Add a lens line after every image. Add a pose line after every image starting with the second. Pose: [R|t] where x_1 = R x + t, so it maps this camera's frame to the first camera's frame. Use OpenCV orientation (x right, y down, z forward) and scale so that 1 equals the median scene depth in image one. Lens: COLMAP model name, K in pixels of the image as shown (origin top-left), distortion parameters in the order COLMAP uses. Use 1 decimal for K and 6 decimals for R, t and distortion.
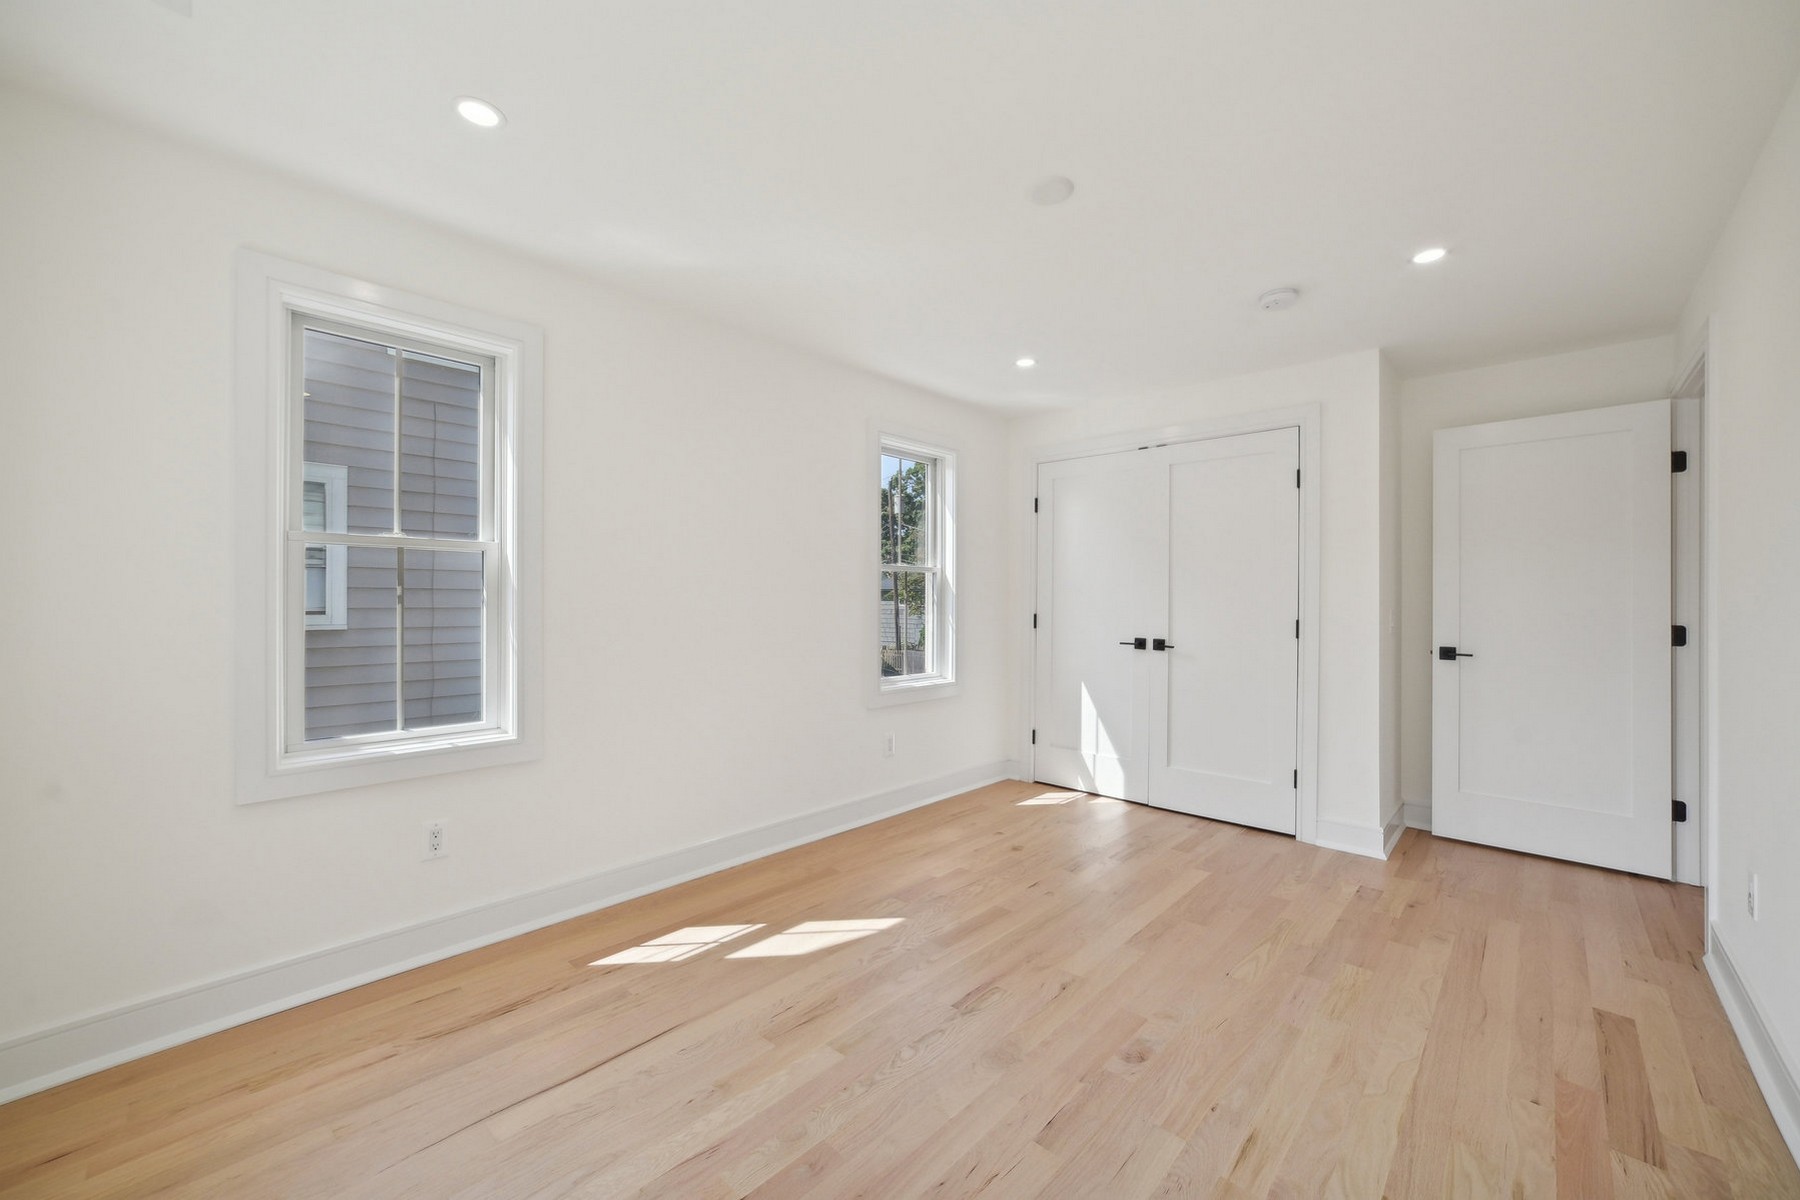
lens RADIAL K [[696.2, 0, 902.2], [0, 696.2, 600.9], [0, 0, 1]] dist [-0.014886, 0.000687]
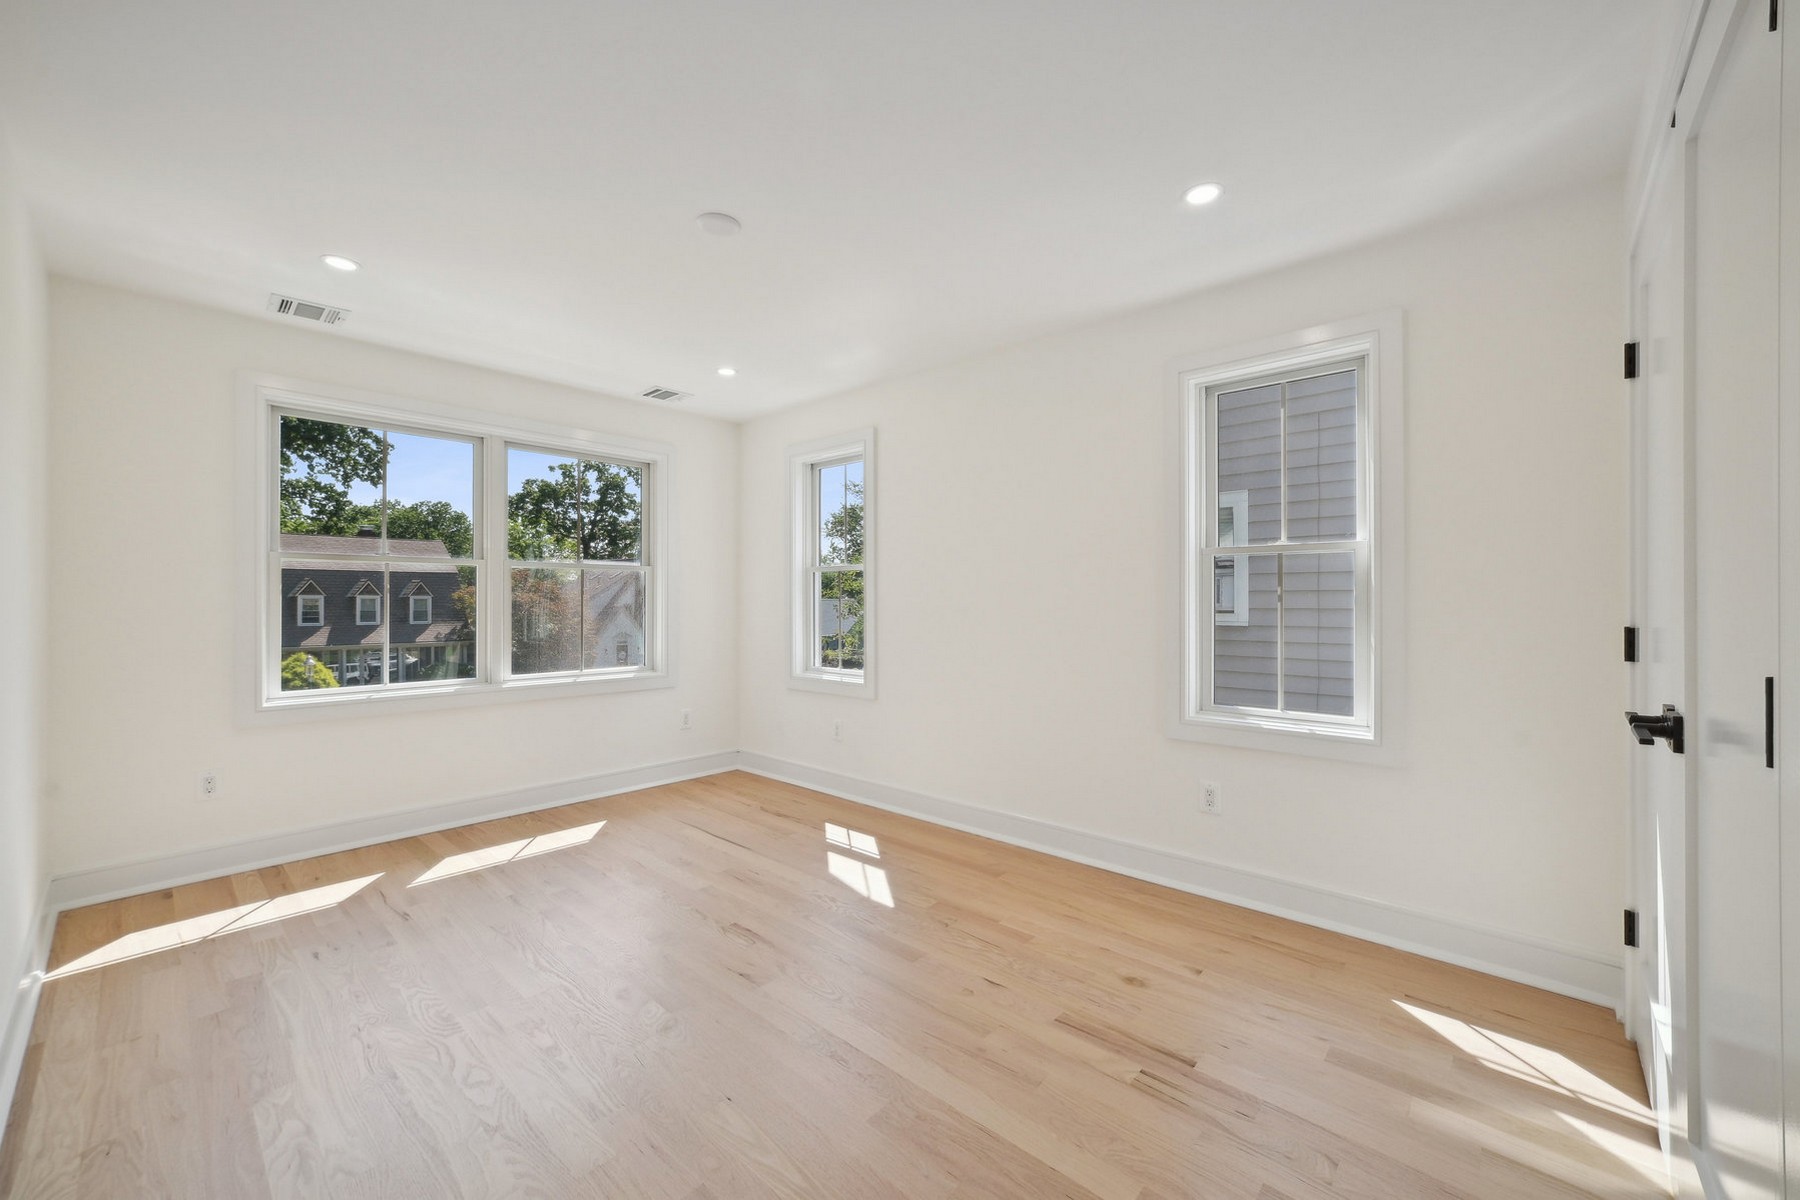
lens RADIAL K [[696.2, 0, 898.9], [0, 696.2, 598.0], [0, 0, 1]] dist [-0.014886, 0.000687]
pose [[0.012062, -0.010614, -0.999871, 0.407116], [0.002628, 0.999941, -0.010583, 0.004278], [0.999924, -0.002500, 0.012090, 0.392481]]
